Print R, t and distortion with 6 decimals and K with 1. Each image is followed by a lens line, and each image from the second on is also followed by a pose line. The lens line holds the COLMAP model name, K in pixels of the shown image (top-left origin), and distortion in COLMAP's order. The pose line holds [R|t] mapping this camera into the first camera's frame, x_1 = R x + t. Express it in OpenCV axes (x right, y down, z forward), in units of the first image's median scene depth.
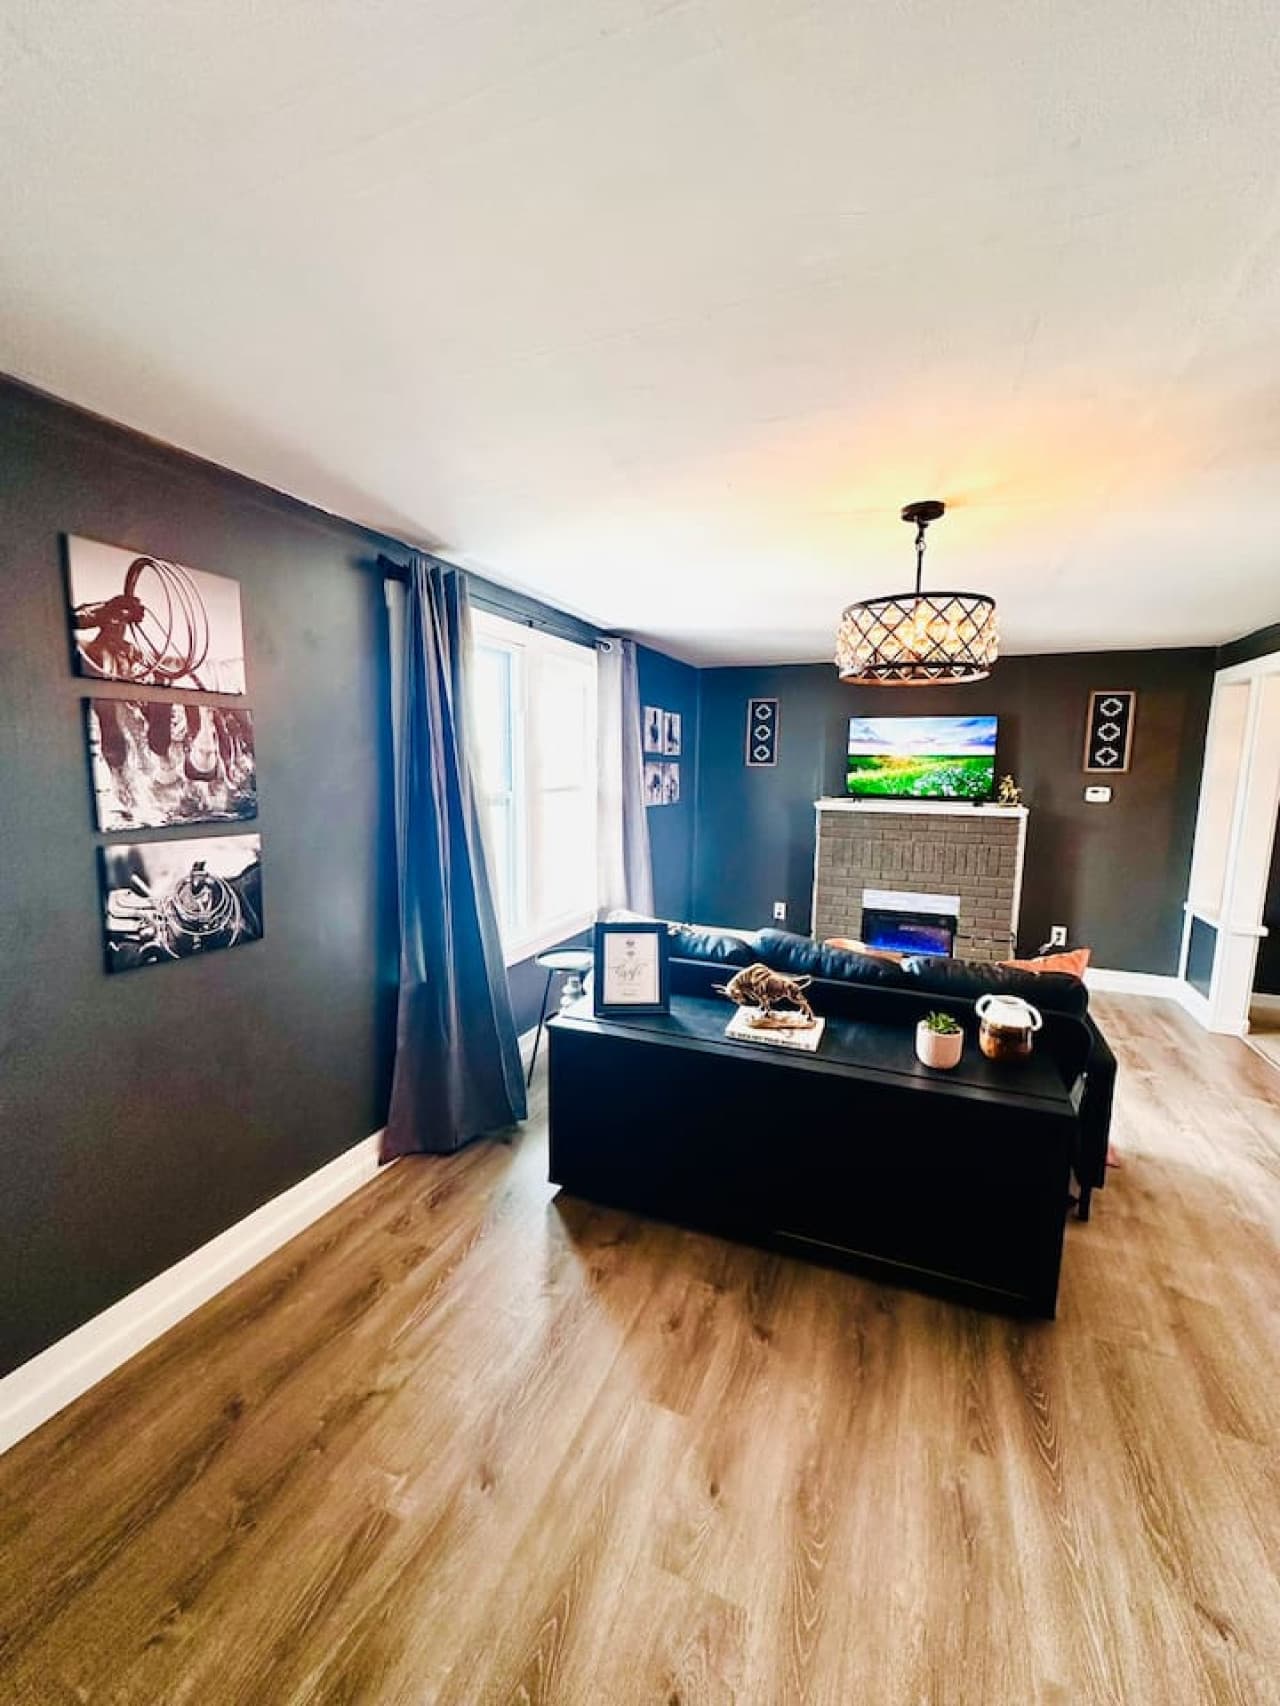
lens RADIAL K [[678.0, 0, 641.4], [0, 678.0, 854.7], [0, 0, 1]] dist [-0.000699, 0.000784]
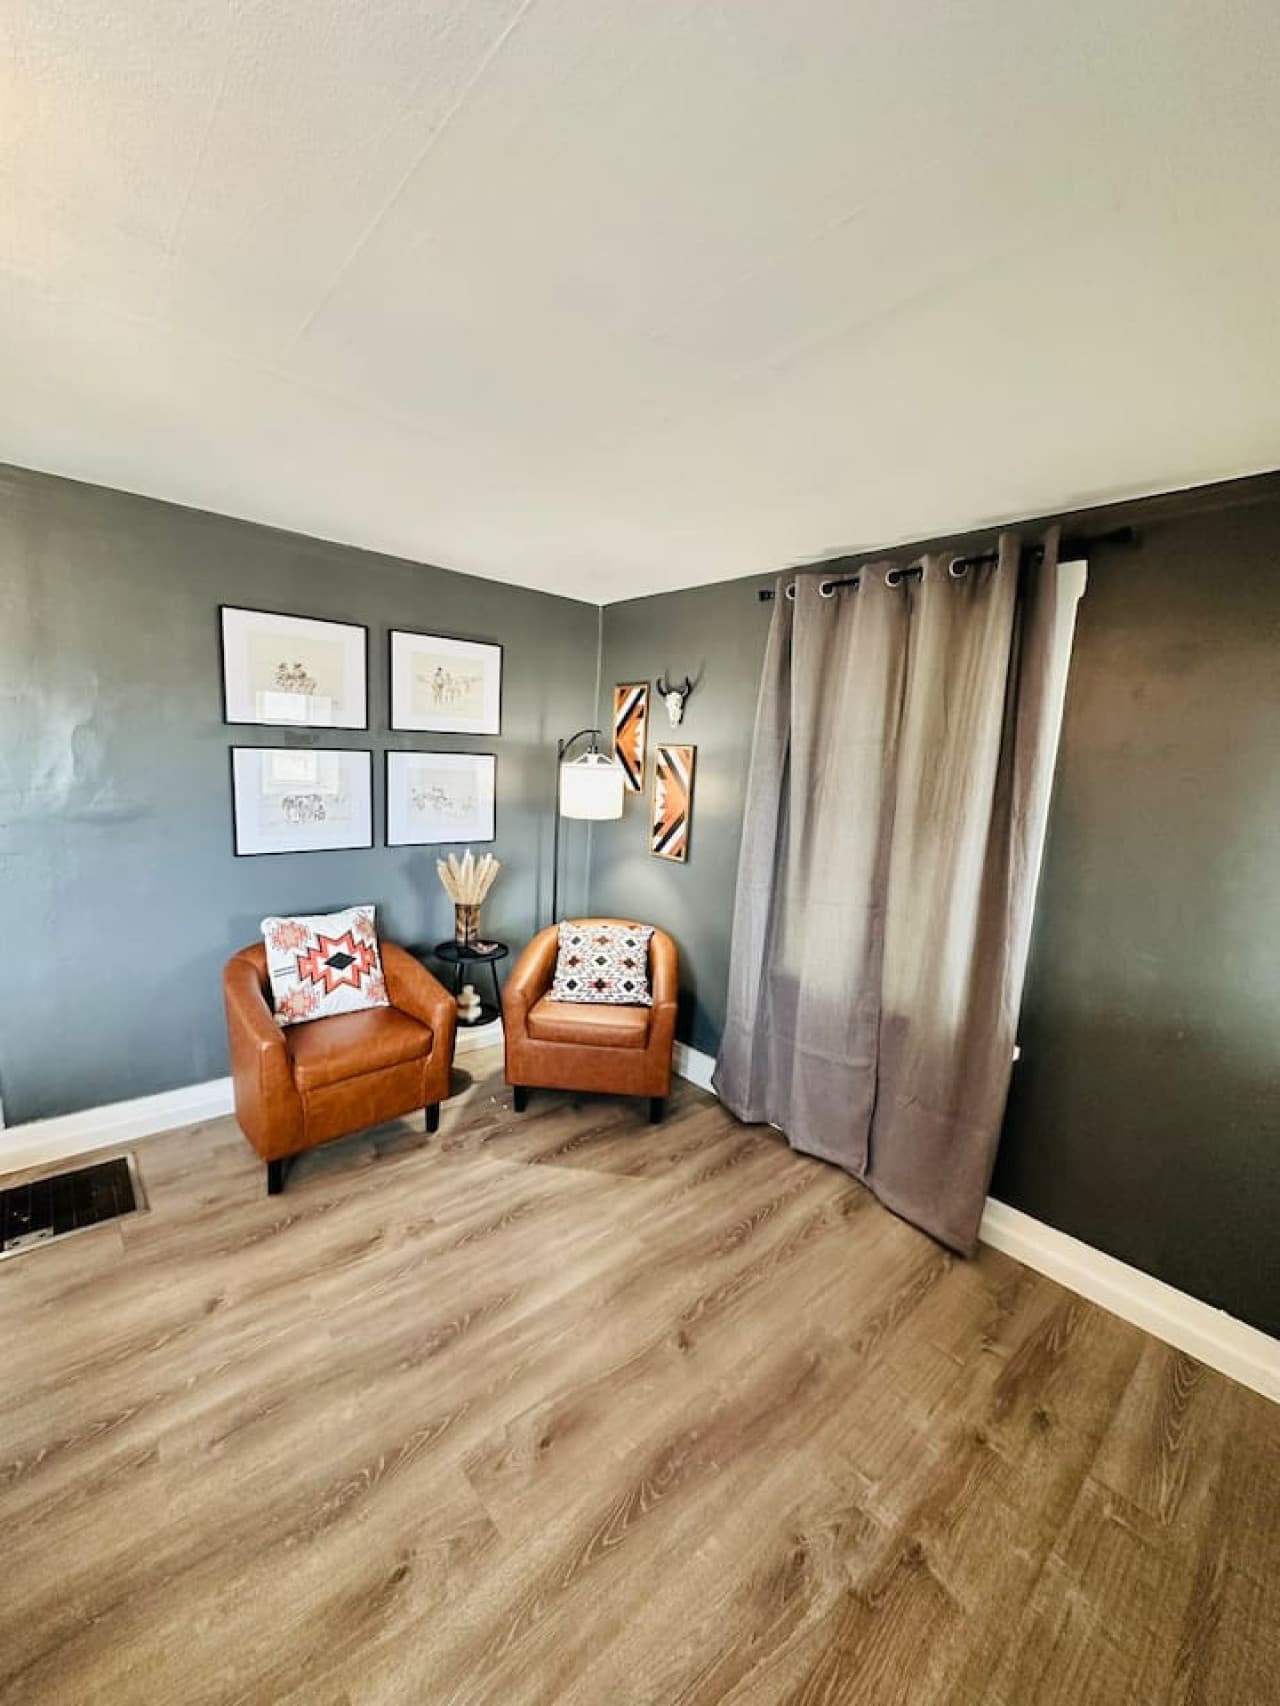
lens RADIAL K [[678.0, 0, 641.0], [0, 678.0, 850.5], [0, 0, 1]] dist [-0.000699, 0.000784]
pose [[-0.894938, -0.129878, 0.426870, -0.467119], [-0.009310, 0.961925, 0.273155, -0.224868], [-0.446093, 0.240482, -0.862072, 1.532972]]
